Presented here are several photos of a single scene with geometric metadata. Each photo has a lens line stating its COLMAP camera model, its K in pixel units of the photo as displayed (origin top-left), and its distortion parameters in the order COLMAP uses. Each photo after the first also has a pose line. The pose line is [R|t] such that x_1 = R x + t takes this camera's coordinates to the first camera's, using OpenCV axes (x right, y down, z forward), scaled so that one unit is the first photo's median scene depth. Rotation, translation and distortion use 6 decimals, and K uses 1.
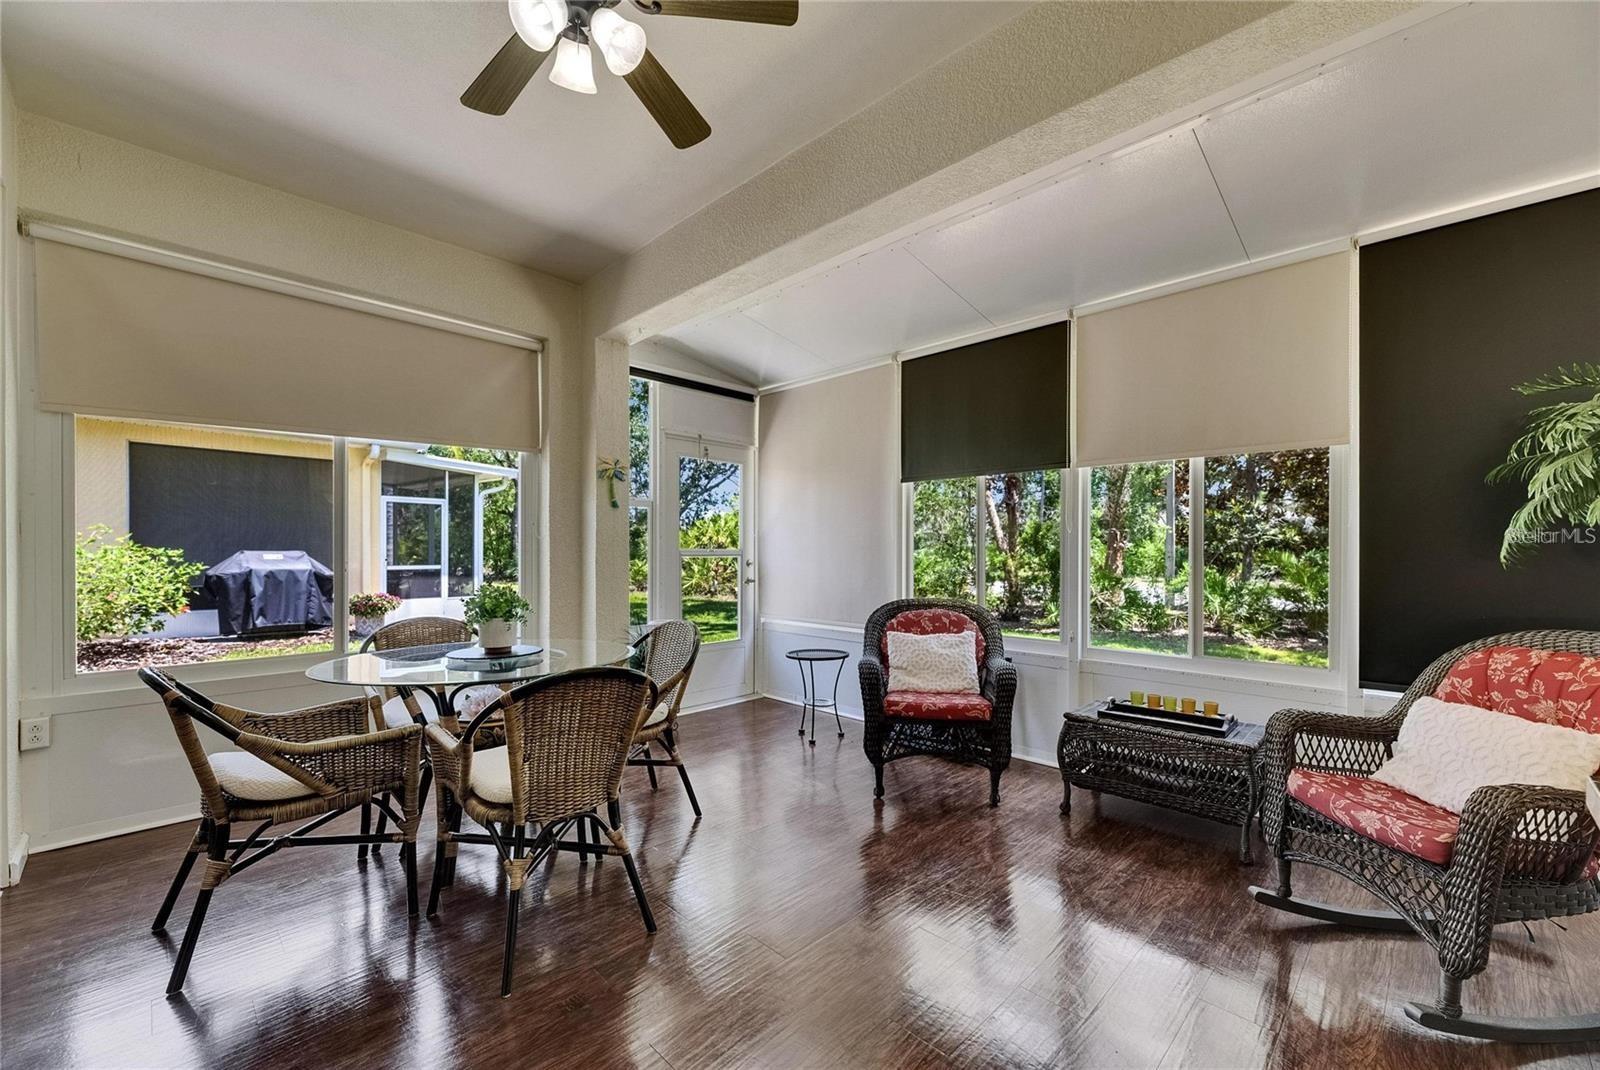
lens RADIAL K [[641.9, 0, 804.5], [0, 641.9, 551.2], [0, 0, 1]] dist [0.013670, -0.003702]
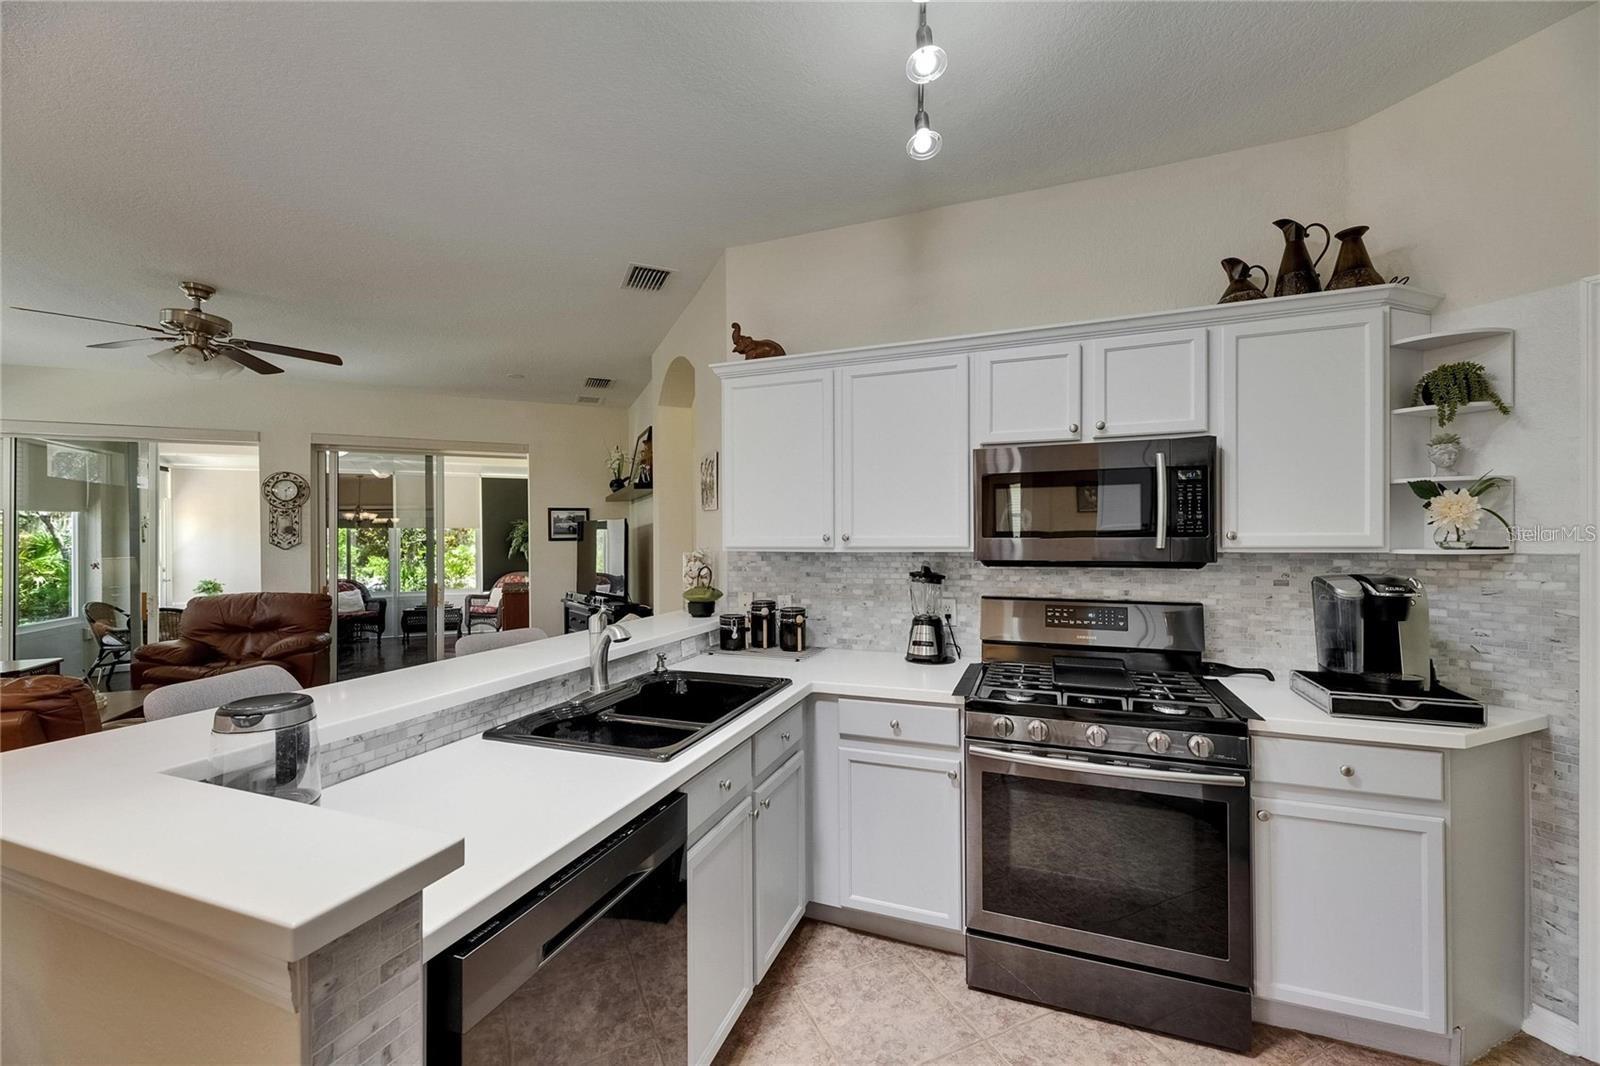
lens RADIAL K [[639.1, 0, 803.2], [0, 639.1, 539.9], [0, 0, 1]] dist [0.014043, -0.004814]
pose [[0.378273, -0.006717, 0.925670, -1.494640], [0.008755, 0.999955, 0.003678, -0.072774], [-0.925653, 0.006713, 0.378315, -1.694204]]
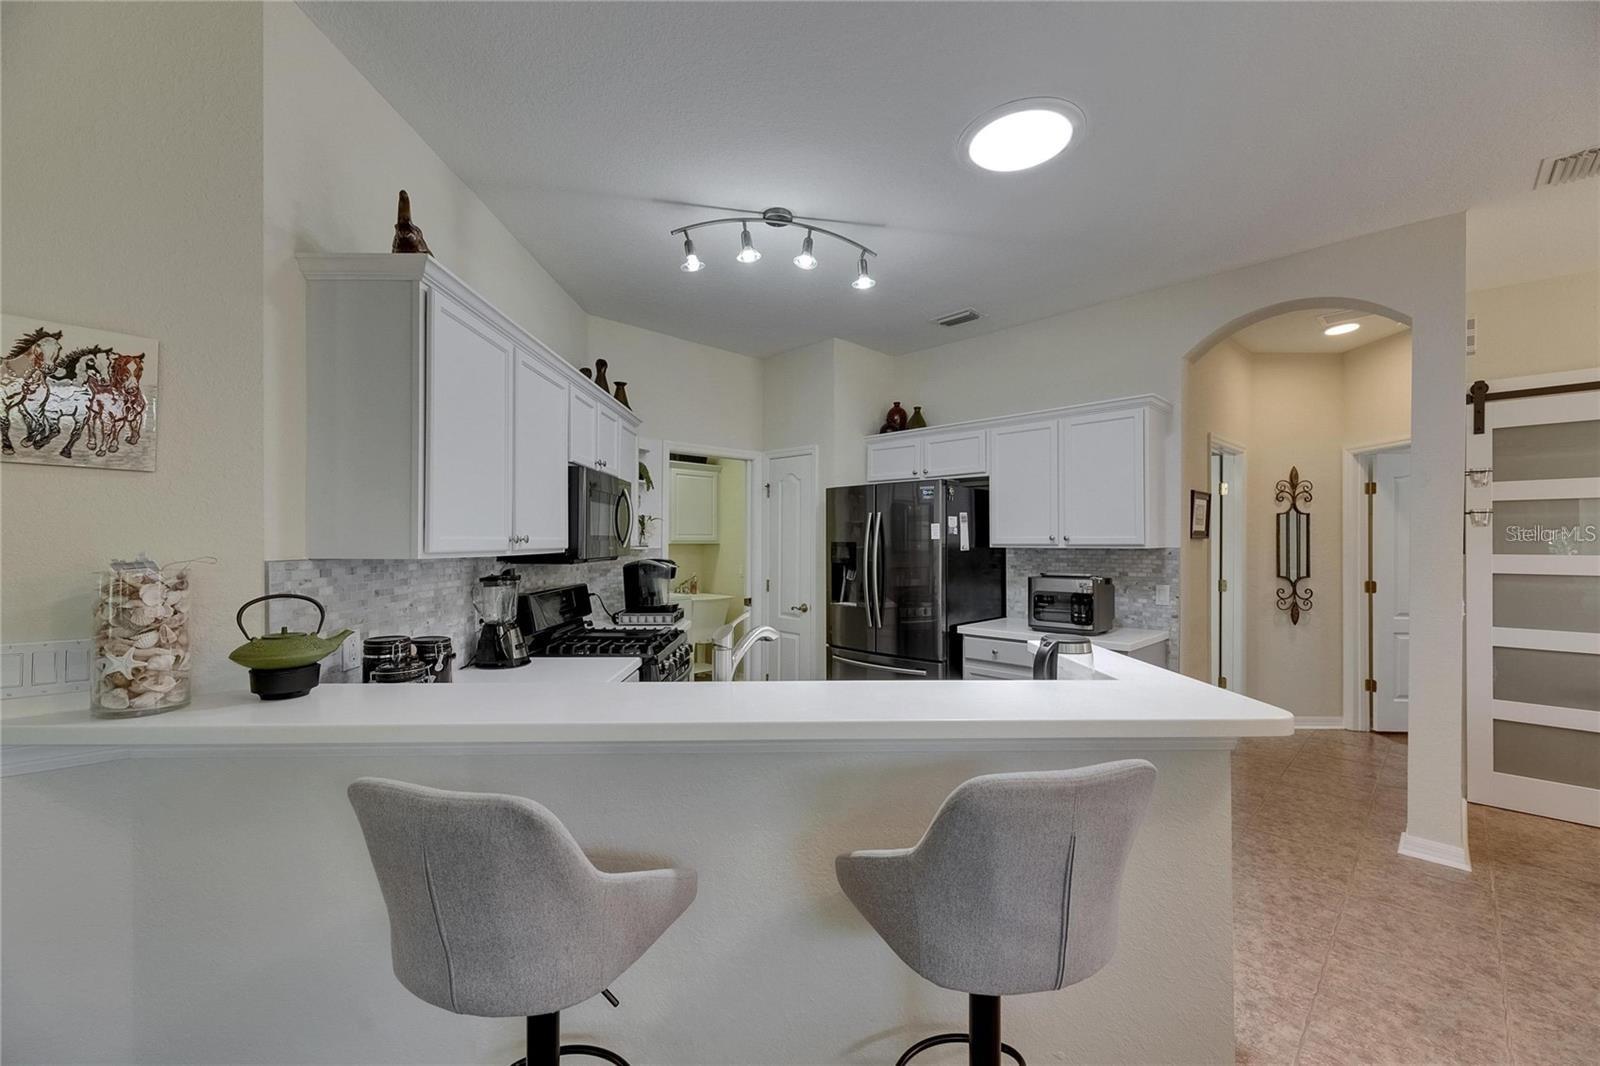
lens RADIAL K [[639.1, 0, 803.2], [0, 639.1, 539.9], [0, 0, 1]] dist [0.014043, -0.004814]
pose [[-0.999859, -0.001636, 0.016690, -1.090331], [-0.001626, 0.999998, 0.000601, -0.072380], [-0.016691, 0.000574, -0.999861, -0.791935]]
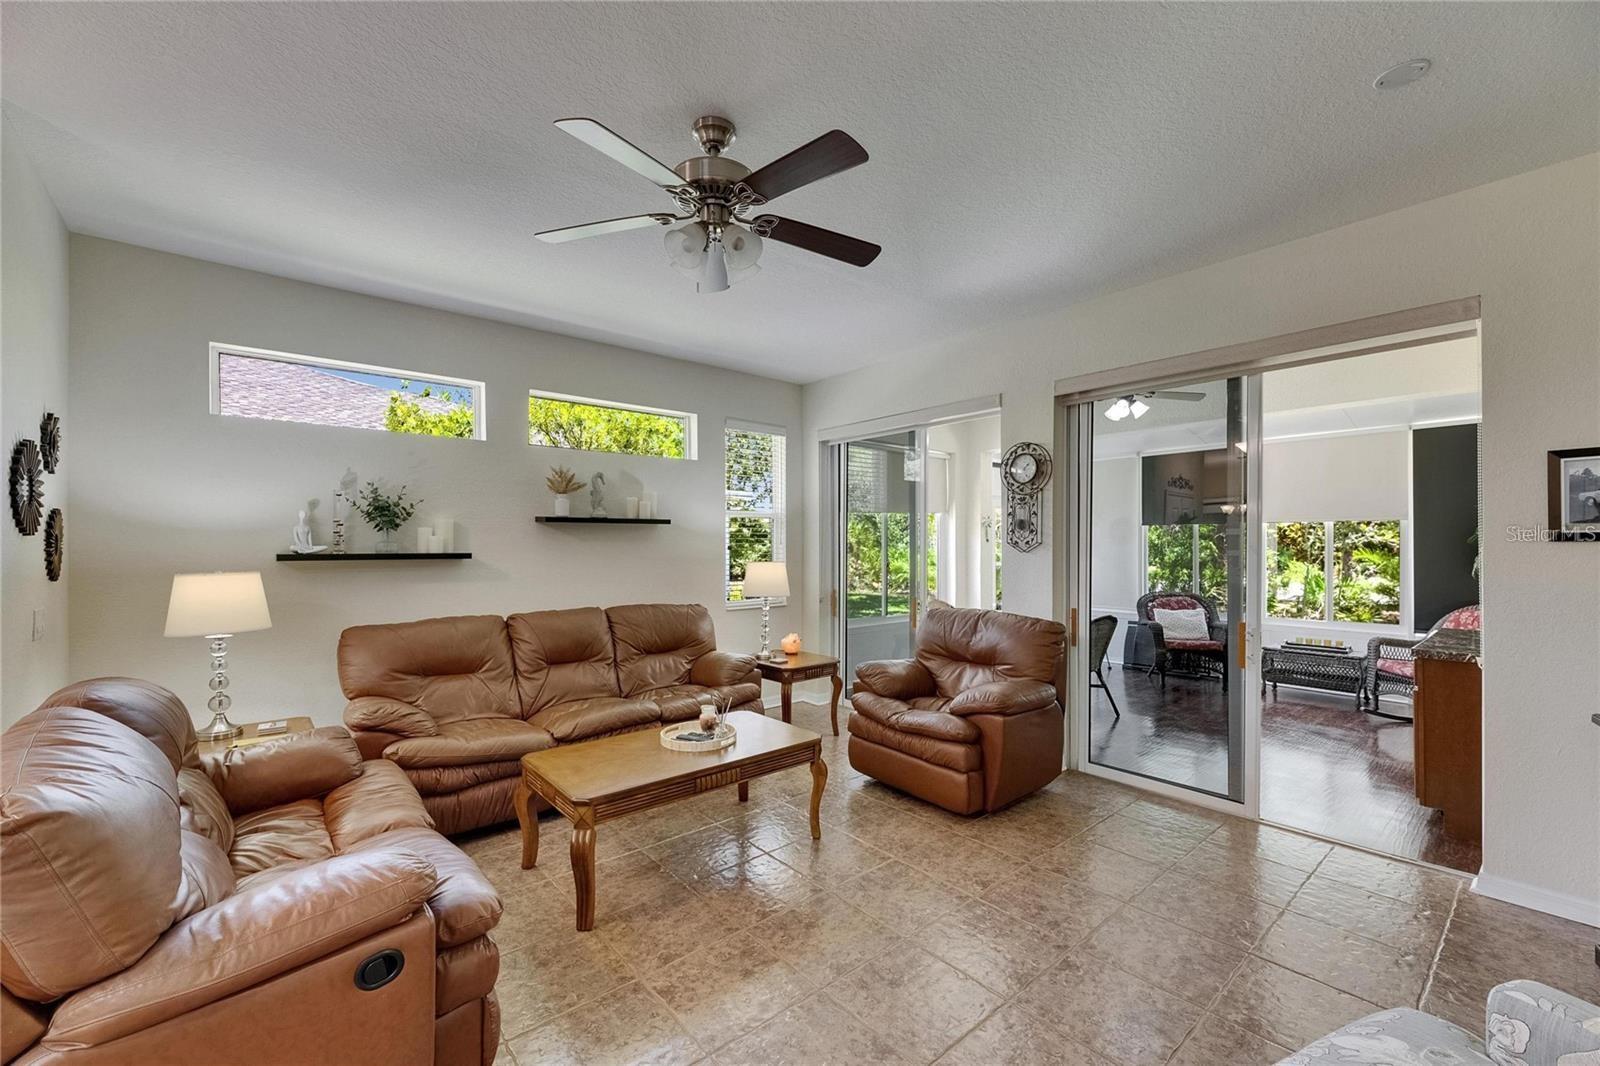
lens RADIAL K [[652.1, 0, 805.8], [0, 652.1, 543.2], [0, 0, 1]] dist [0.012877, -0.000190]
pose [[0.996448, -0.002304, -0.084173, -0.754746], [0.002086, 0.999994, -0.002672, -0.067375], [0.084179, 0.002487, 0.996448, -1.051002]]
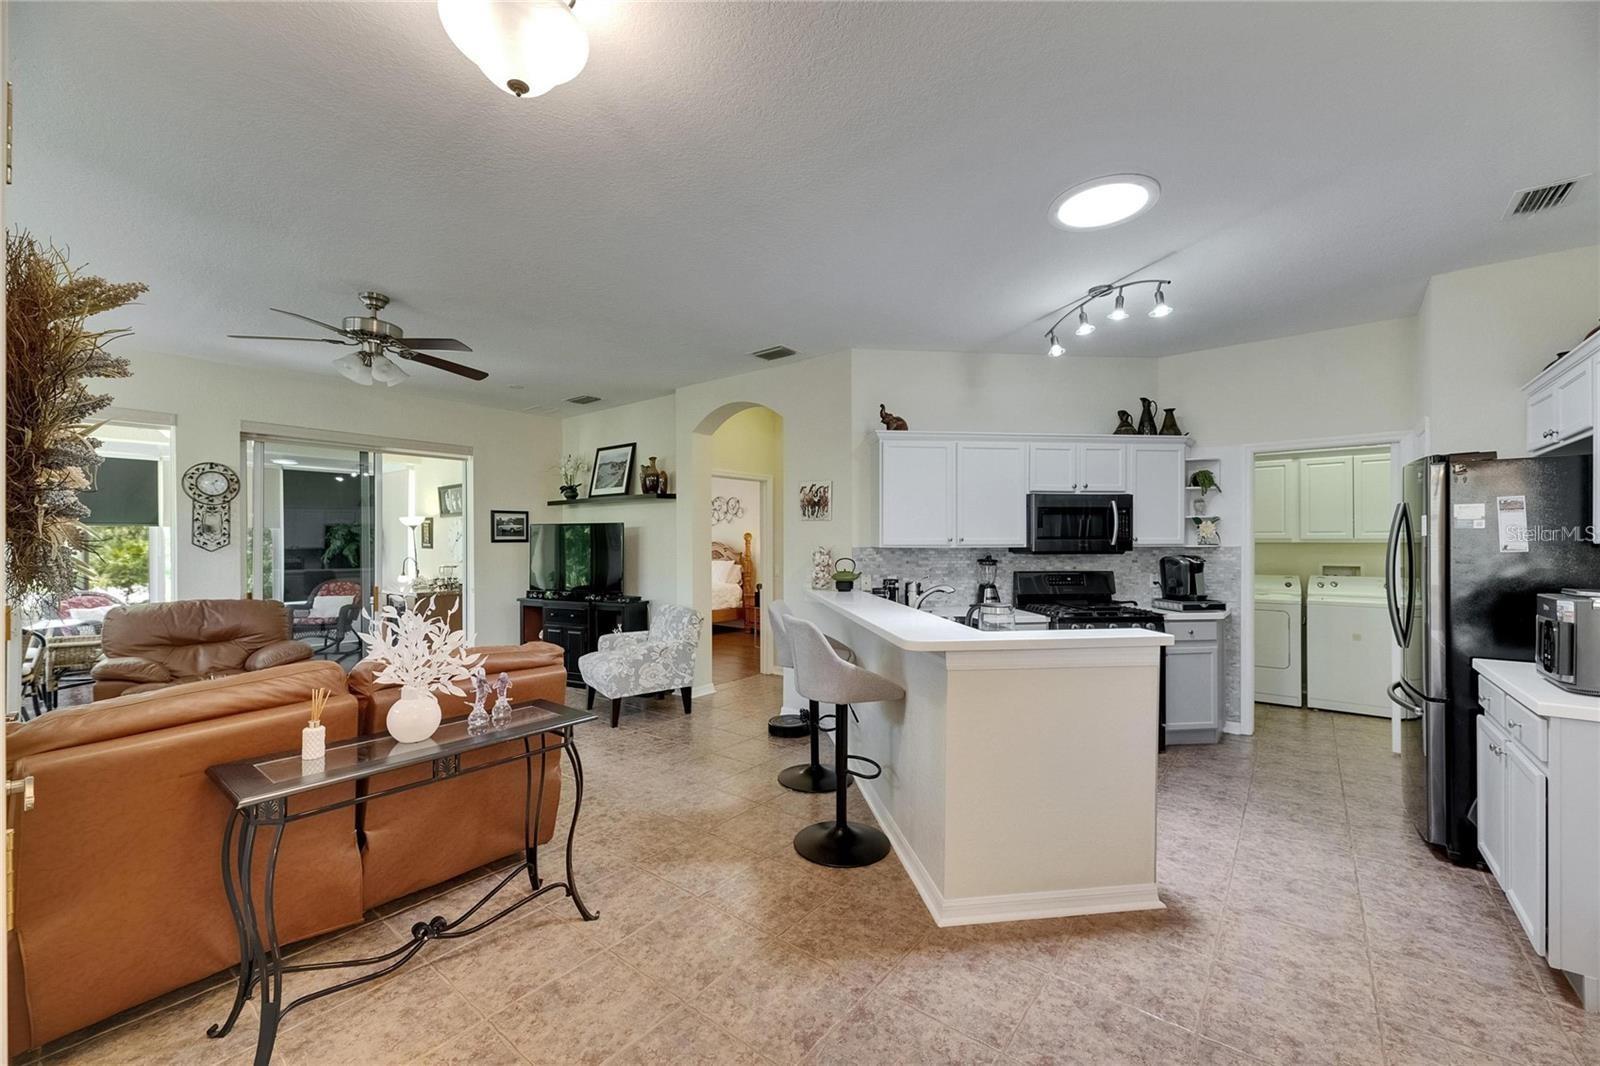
lens RADIAL K [[634.5, 0, 804.1], [0, 634.5, 542.5], [0, 0, 1]] dist [0.009883, -0.000313]
pose [[-0.101824, -0.002585, 0.994799, -2.041868], [0.004739, 0.999984, 0.003084, -0.071361], [-0.994791, 0.005028, -0.101810, -1.008169]]
